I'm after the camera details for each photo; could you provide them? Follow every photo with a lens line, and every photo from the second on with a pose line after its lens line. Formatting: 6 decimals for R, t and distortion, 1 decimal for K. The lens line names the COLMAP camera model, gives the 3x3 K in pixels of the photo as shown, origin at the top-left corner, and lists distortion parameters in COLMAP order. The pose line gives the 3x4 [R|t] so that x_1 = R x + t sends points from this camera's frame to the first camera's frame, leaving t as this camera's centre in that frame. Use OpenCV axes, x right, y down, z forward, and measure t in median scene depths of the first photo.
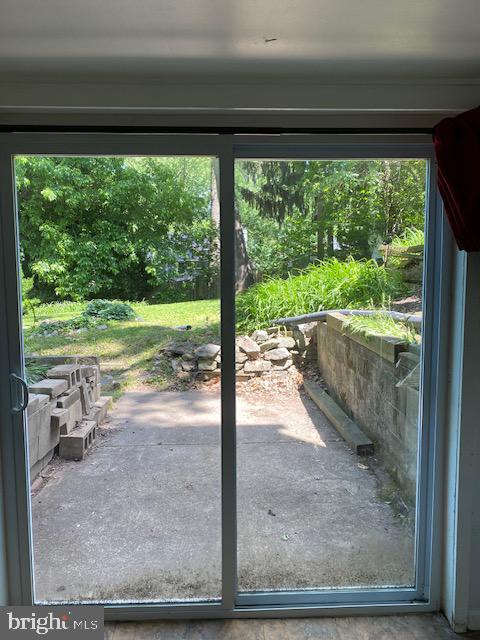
lens RADIAL K [[471.0, 0, 258.9], [0, 471.0, 316.9], [0, 0, 1]] dist [-0.003017, -0.018733]
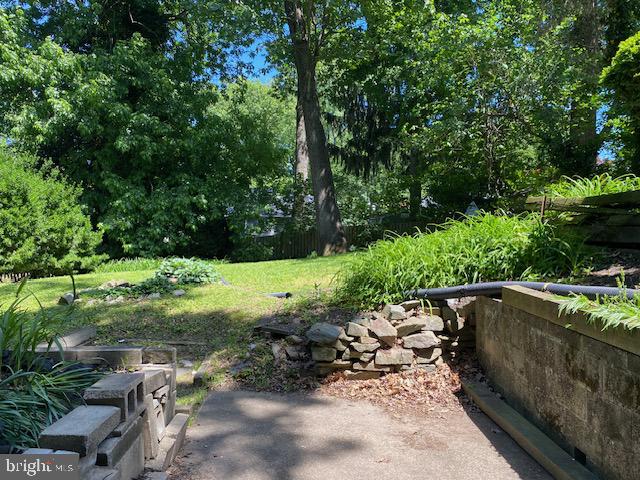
lens RADIAL K [[471.0, 0, 322.1], [0, 471.0, 241.2], [0, 0, 1]] dist [-0.003017, -0.018733]
pose [[0.999592, 0.018011, -0.022190, -0.096496], [-0.019556, 0.997248, -0.071506, -0.016674], [0.020841, 0.071911, 0.997193, 0.264965]]
